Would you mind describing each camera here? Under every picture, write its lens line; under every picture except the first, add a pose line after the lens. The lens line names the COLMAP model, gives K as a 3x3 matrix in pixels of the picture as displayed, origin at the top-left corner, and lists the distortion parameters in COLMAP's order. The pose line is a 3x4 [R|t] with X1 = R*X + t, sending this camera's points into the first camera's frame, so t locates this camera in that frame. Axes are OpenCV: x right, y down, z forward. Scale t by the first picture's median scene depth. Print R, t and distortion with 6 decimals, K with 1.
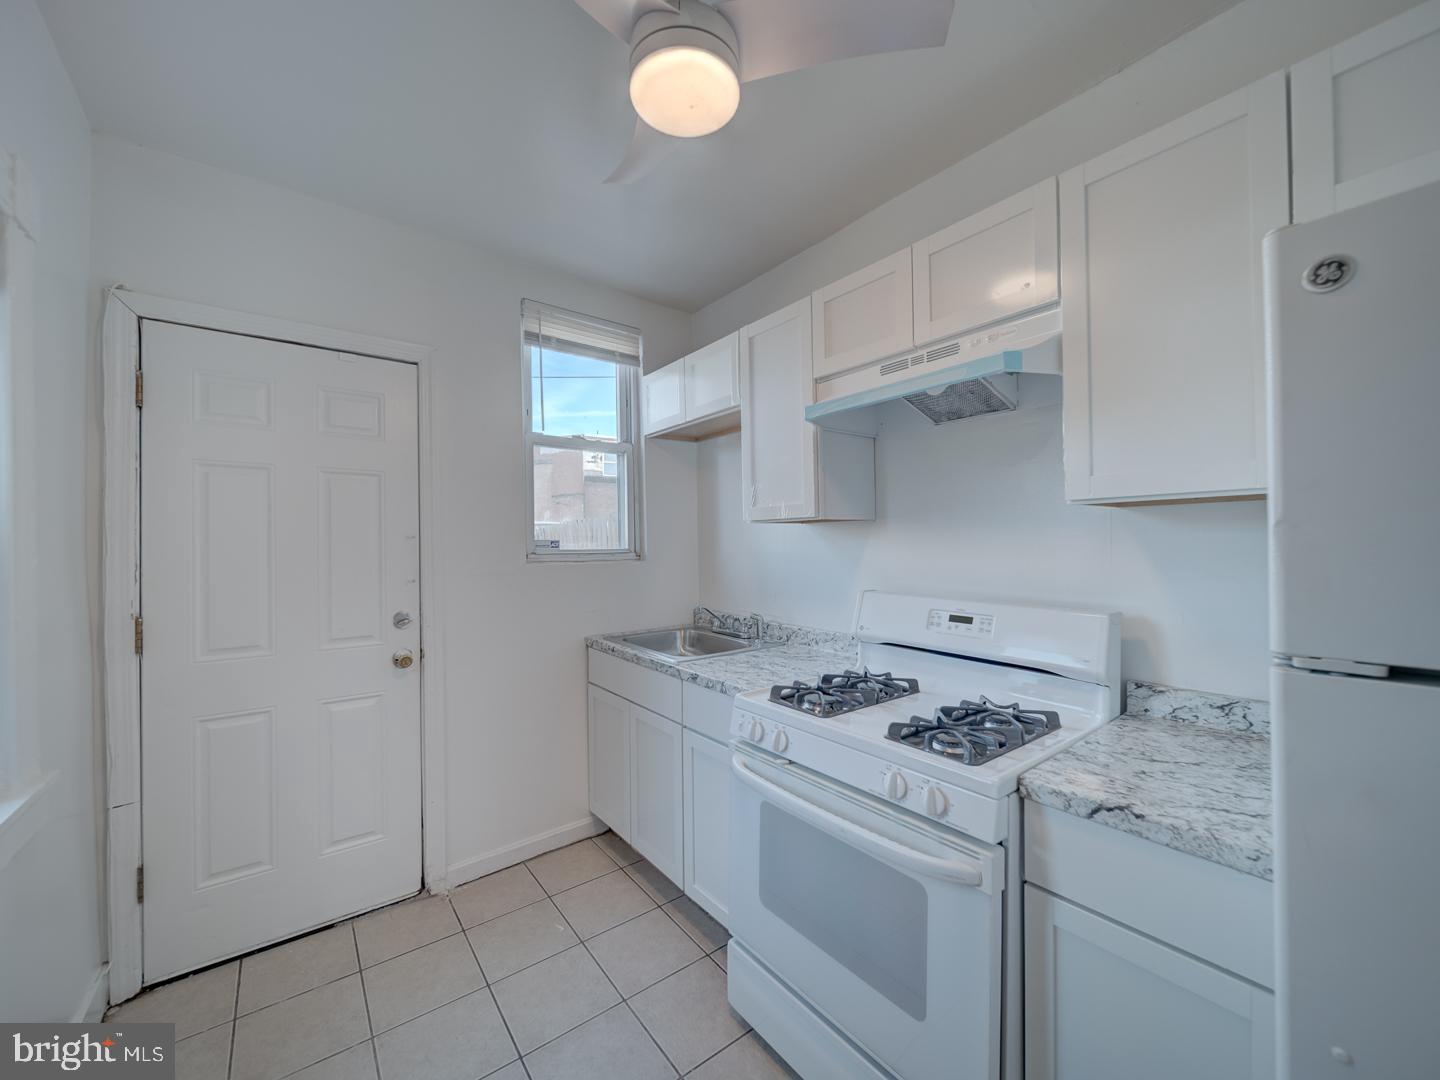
lens RADIAL K [[568.2, 0, 720.5], [0, 568.2, 539.8], [0, 0, 1]] dist [-0.001171, -0.001660]
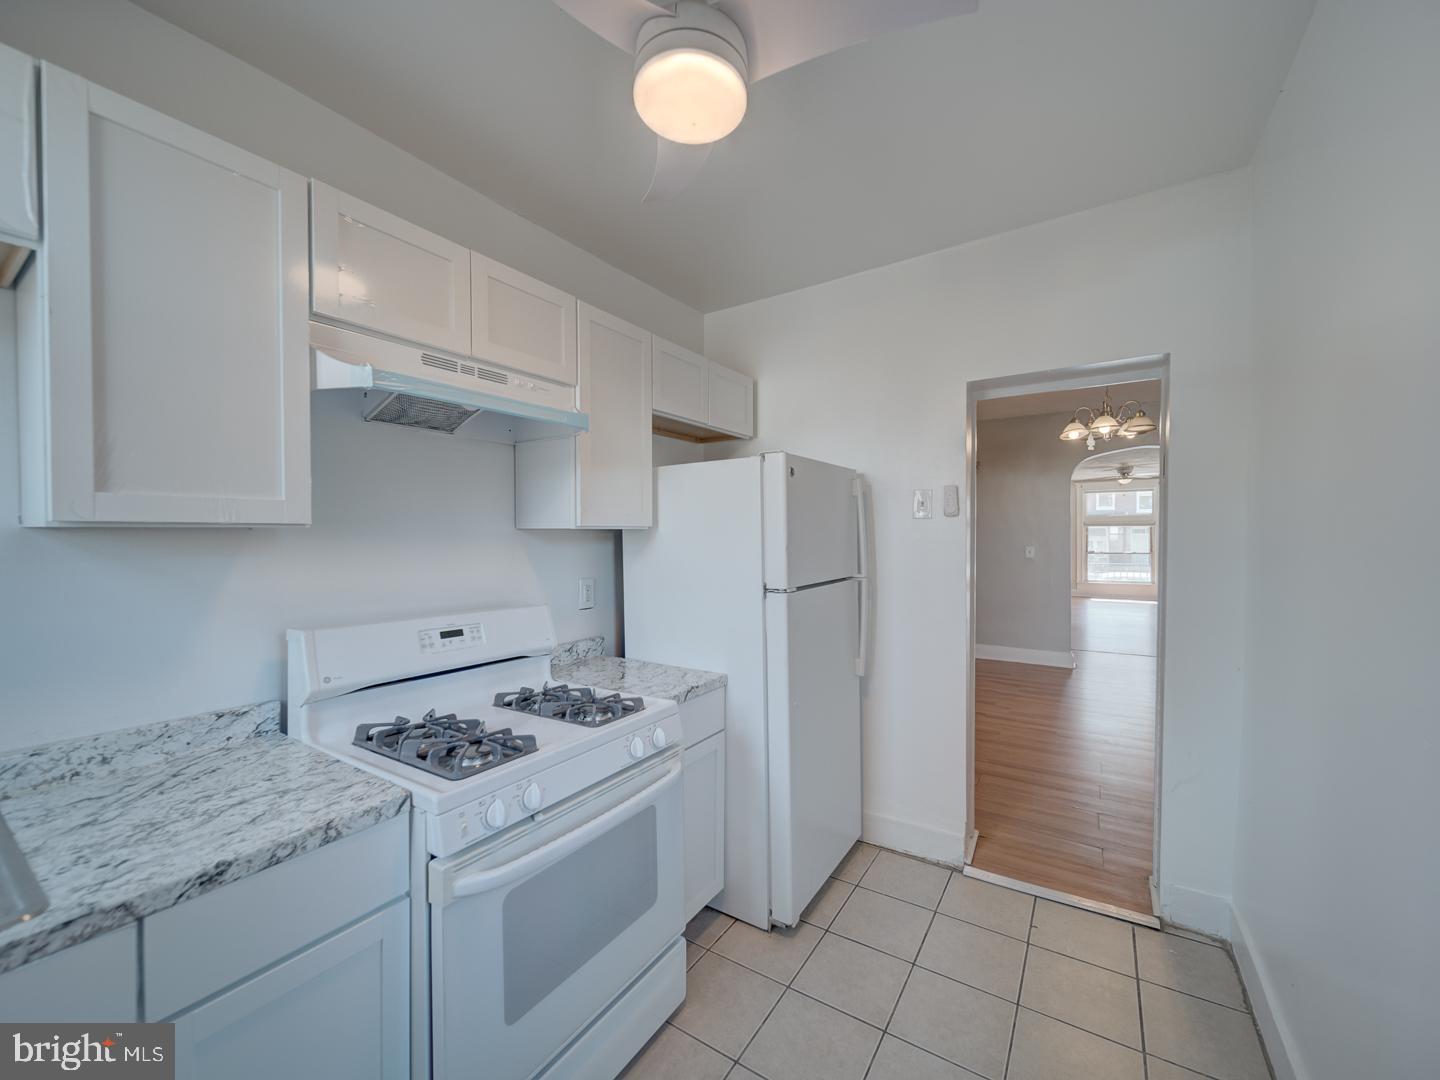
lens RADIAL K [[568.2, 0, 712.4], [0, 568.2, 544.1], [0, 0, 1]] dist [-0.001171, -0.001660]
pose [[-0.325027, 0.000416, 0.945705, -0.689009], [0.003390, 0.999994, 0.000725, -0.018378], [-0.945699, 0.003442, -0.325027, 0.902157]]
